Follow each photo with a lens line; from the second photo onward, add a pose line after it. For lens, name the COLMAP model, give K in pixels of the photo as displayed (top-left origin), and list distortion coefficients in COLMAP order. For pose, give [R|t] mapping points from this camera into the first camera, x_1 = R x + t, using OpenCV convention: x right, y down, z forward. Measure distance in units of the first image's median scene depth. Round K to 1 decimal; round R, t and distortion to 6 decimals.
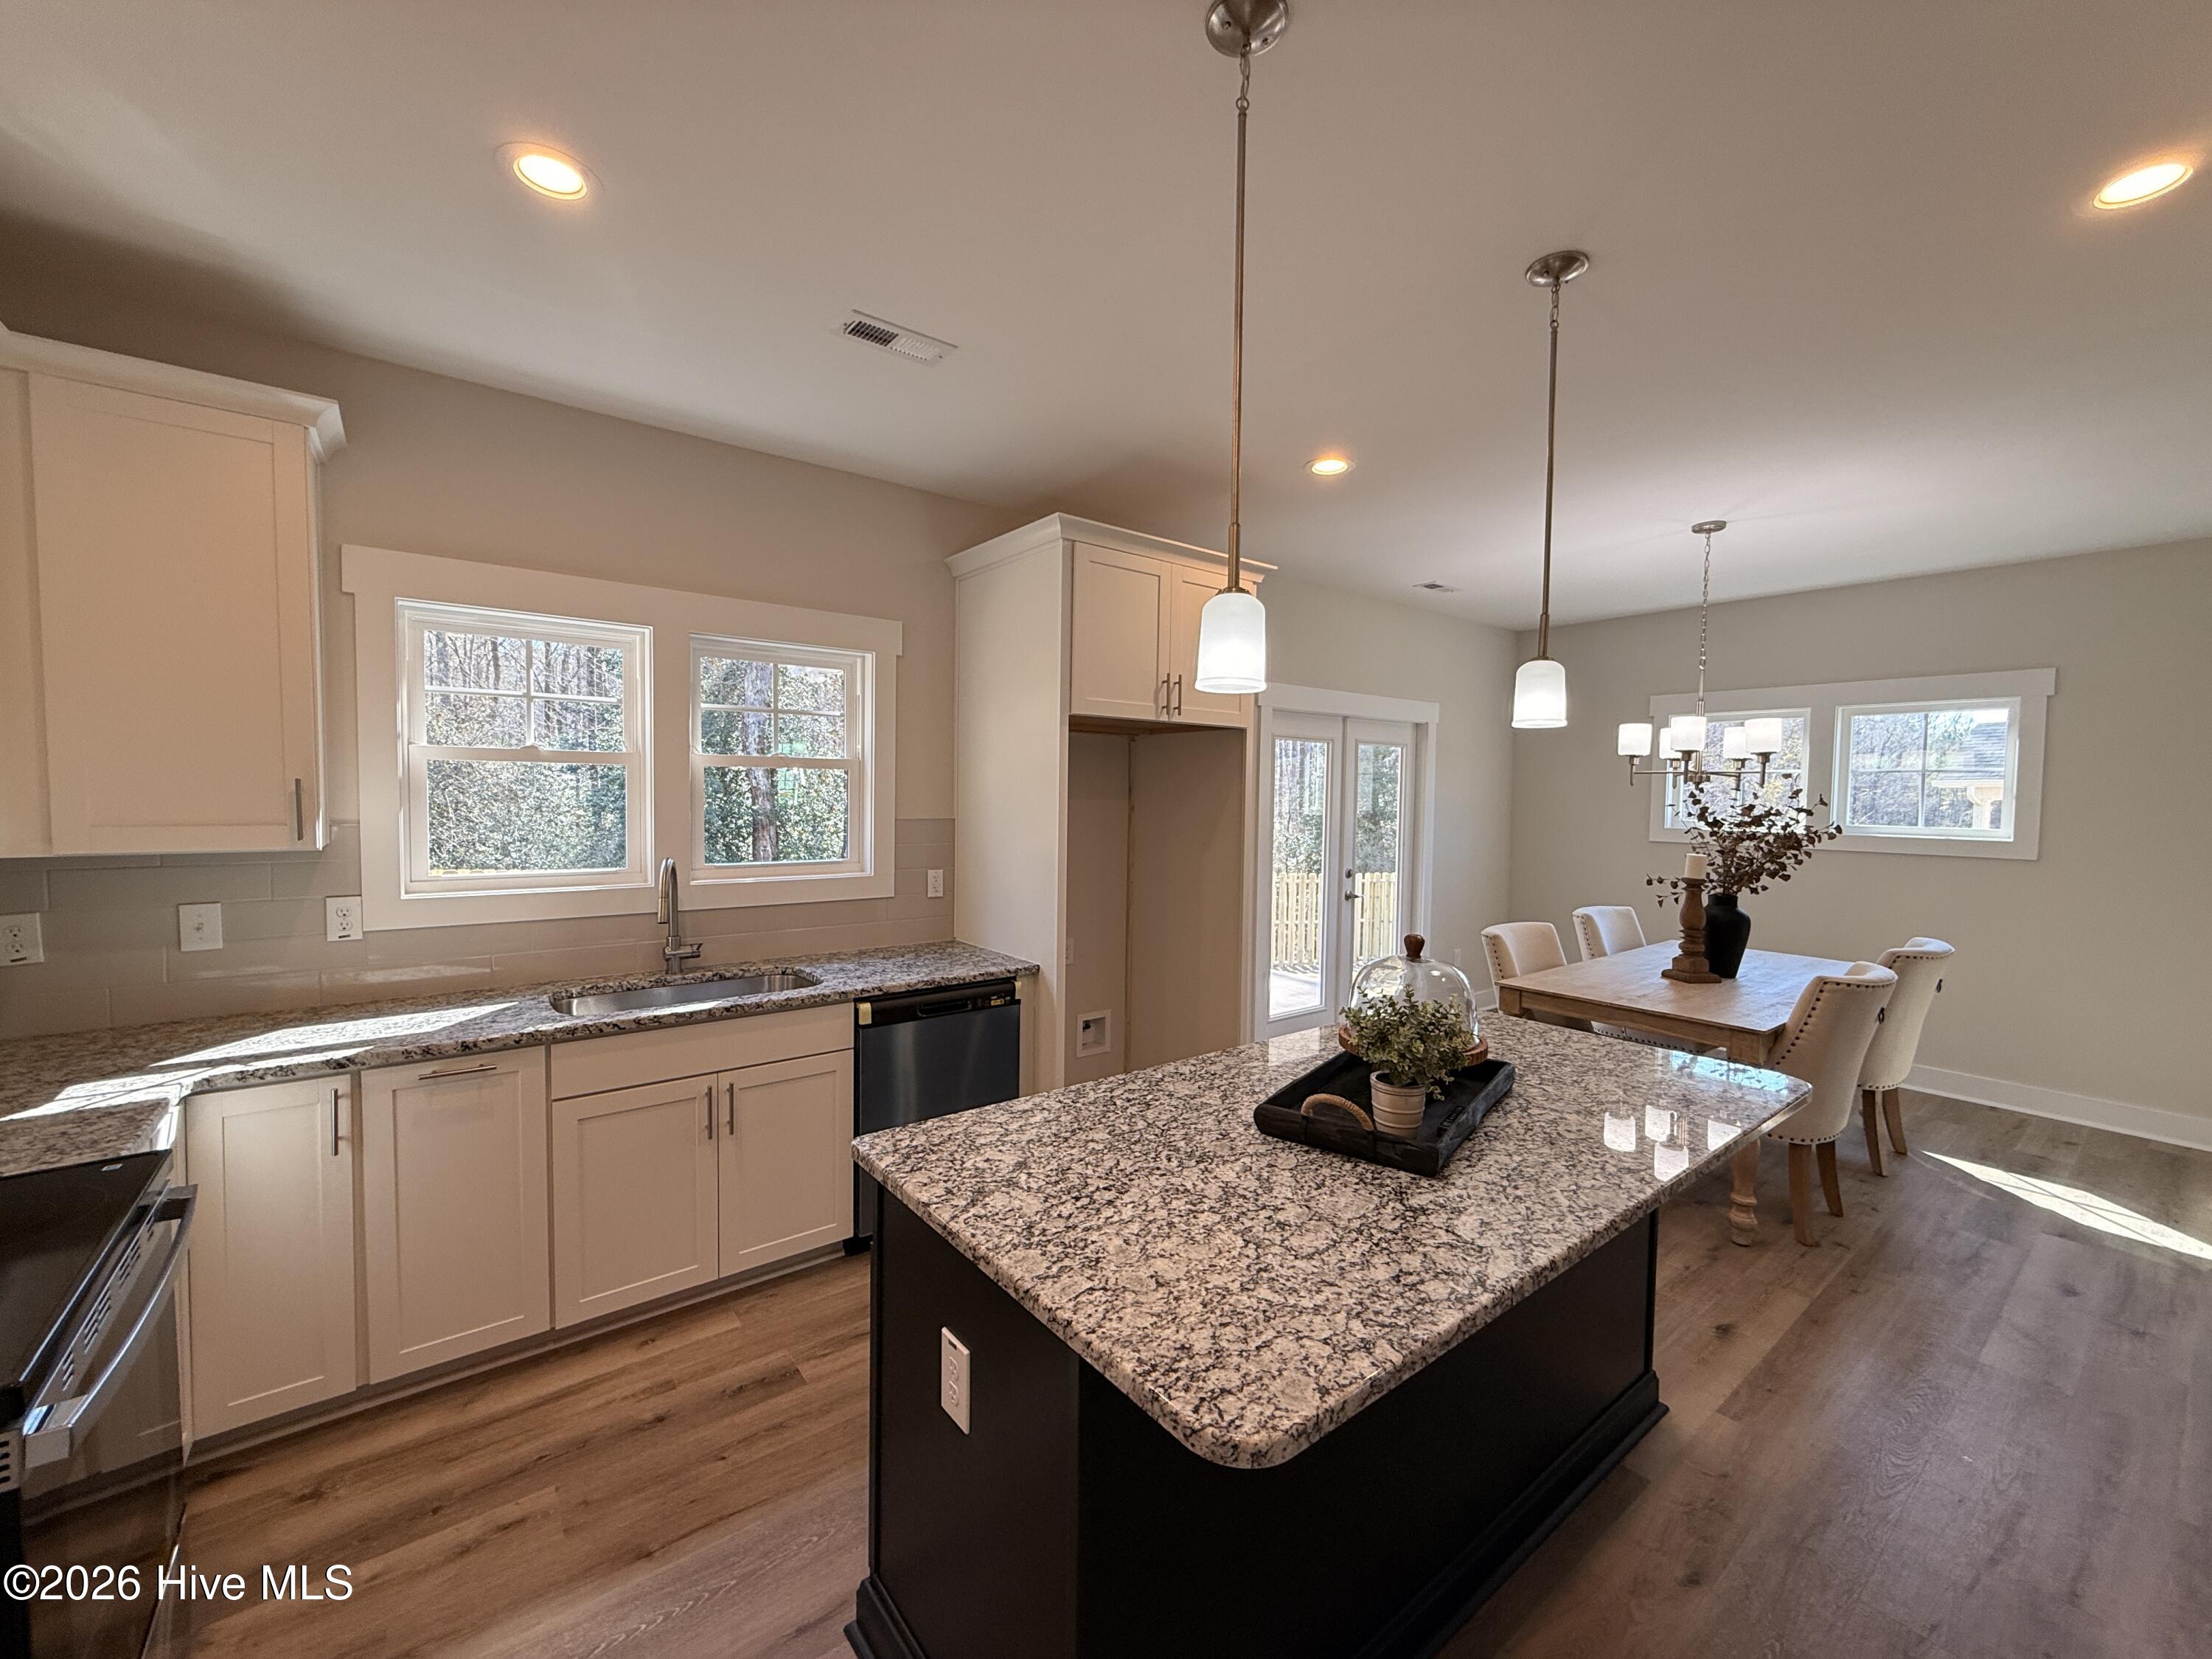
lens RADIAL K [[897.3, 0, 1109.8], [0, 897.3, 829.9], [0, 0, 1]] dist [-0.000004, -0.000122]
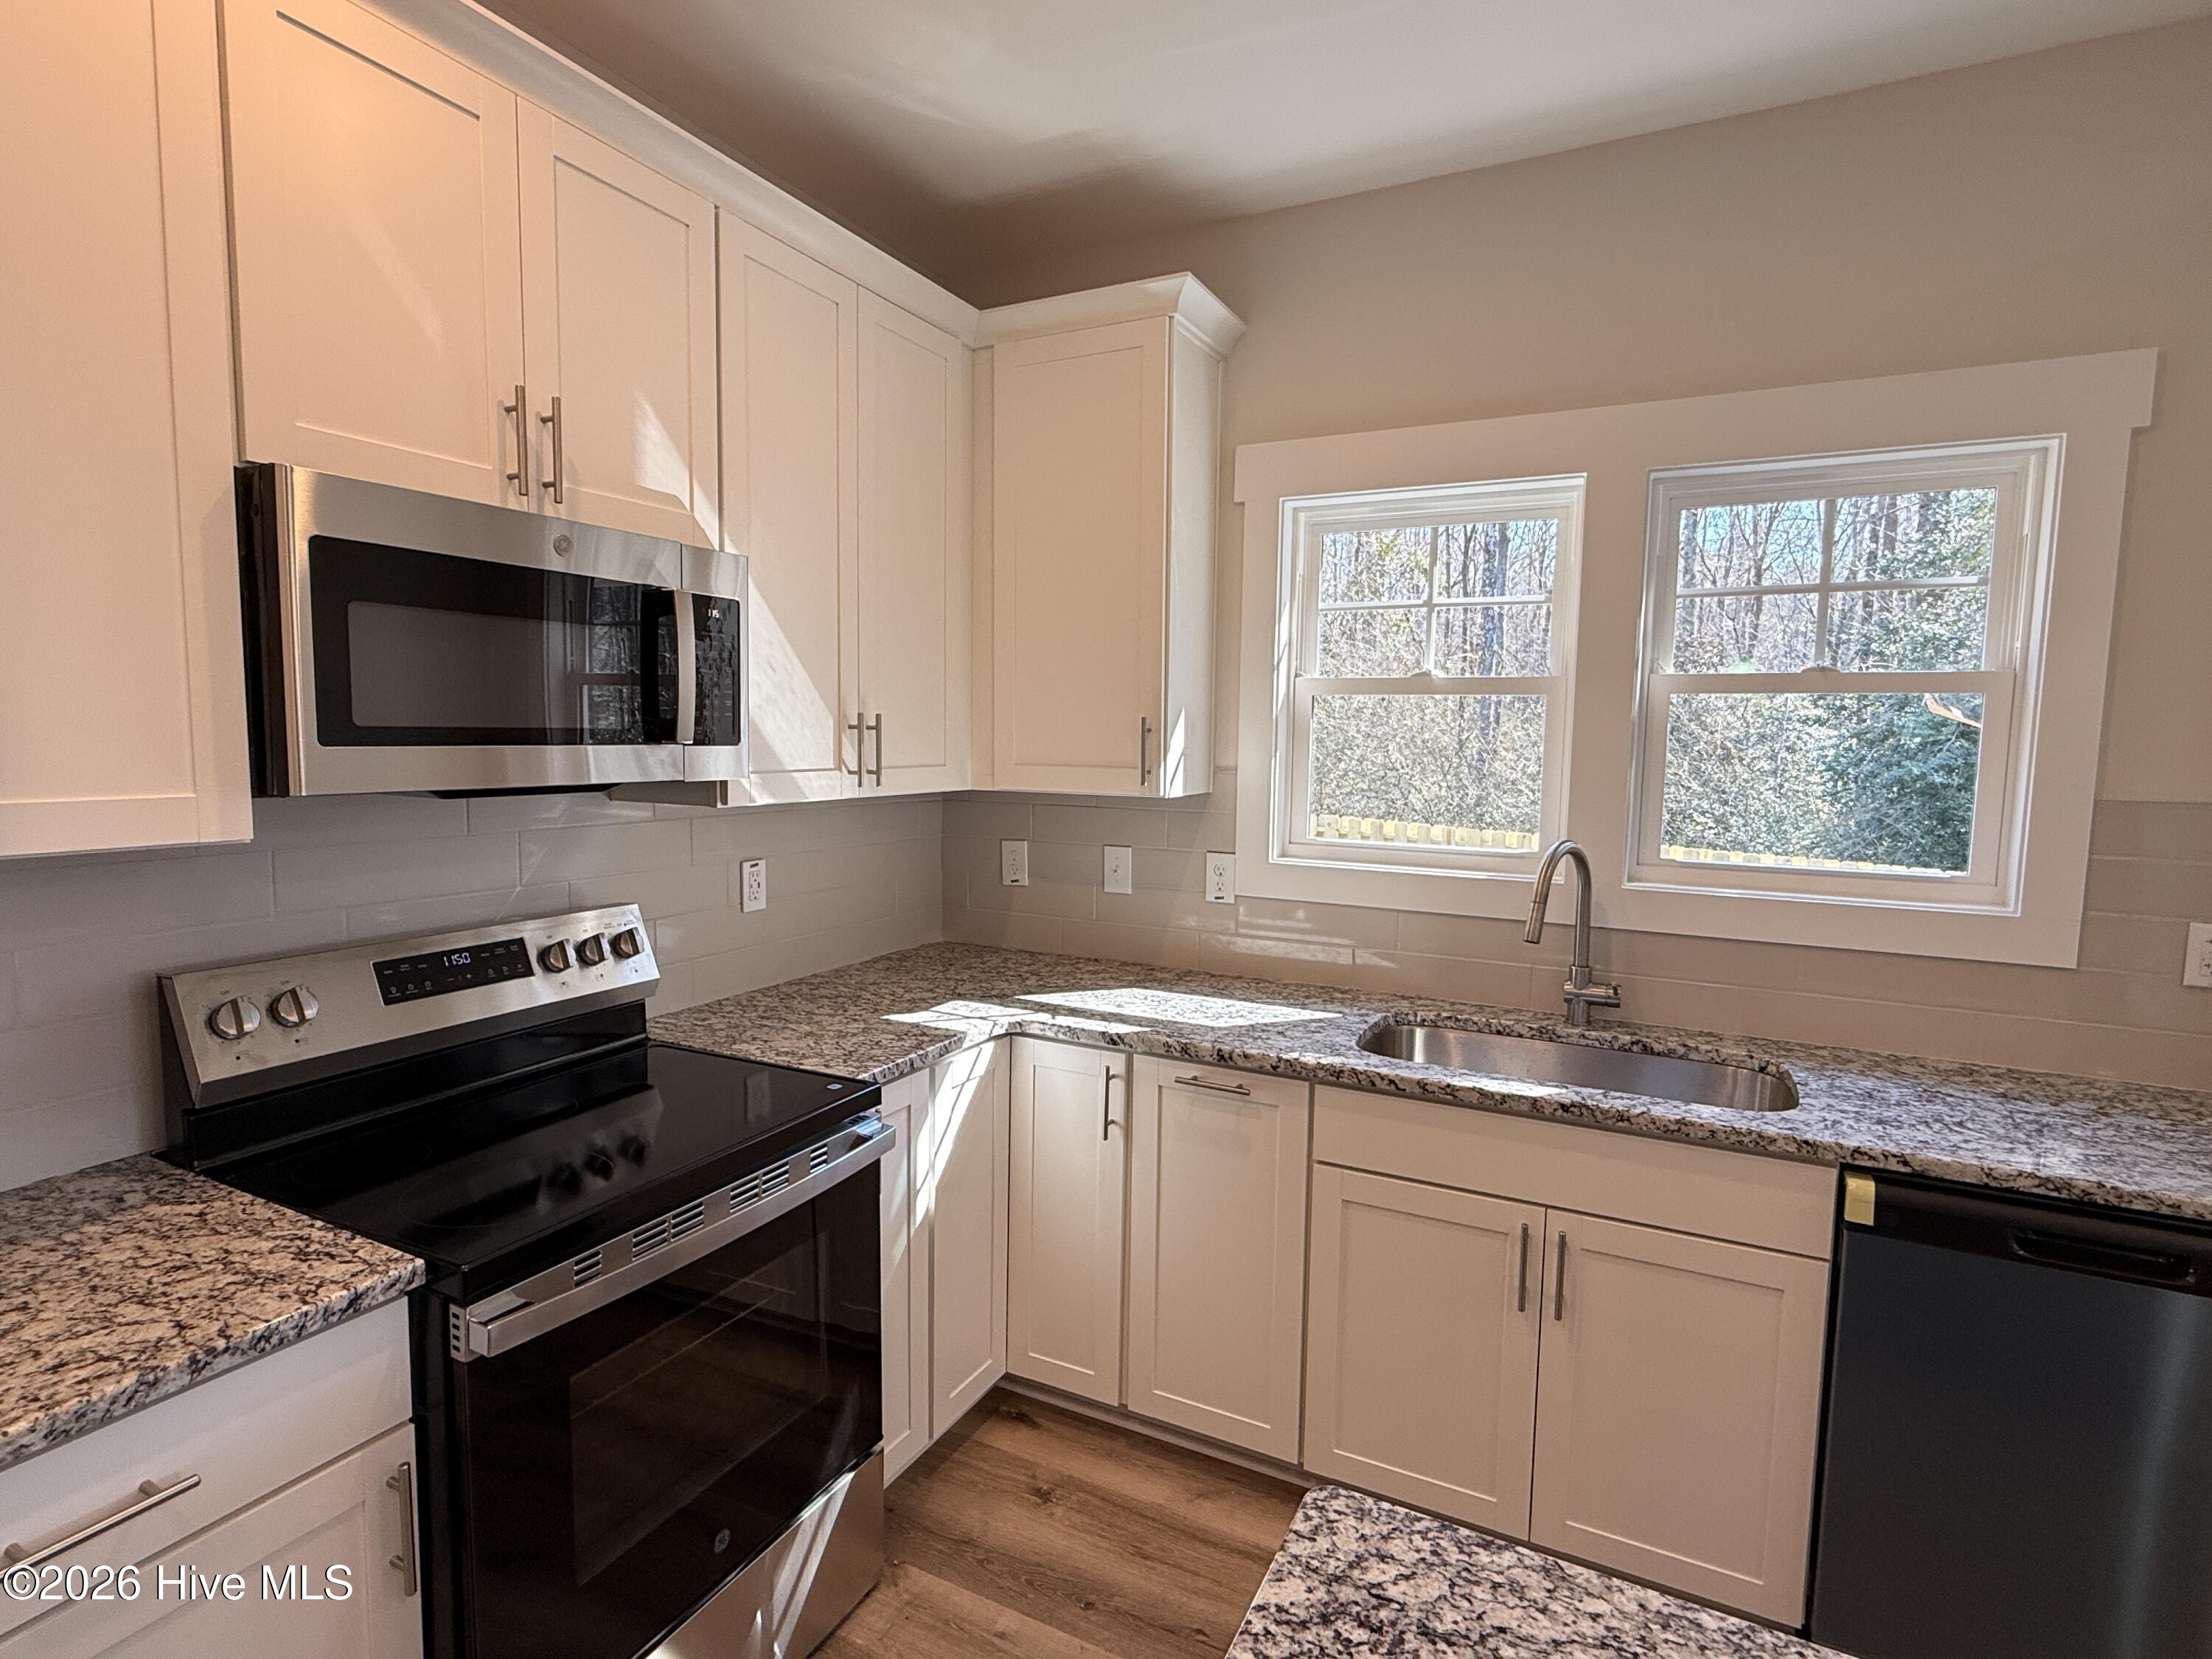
lens RADIAL K [[1122.9, 0, 1104.4], [0, 1122.9, 833.1], [0, 0, 1]] dist [0.003732, 0.000287]
pose [[0.409091, 0.076040, -0.909320, 0.104788], [-0.050031, 0.996892, 0.060855, -0.006679], [0.911121, 0.020598, 0.411624, 0.441639]]
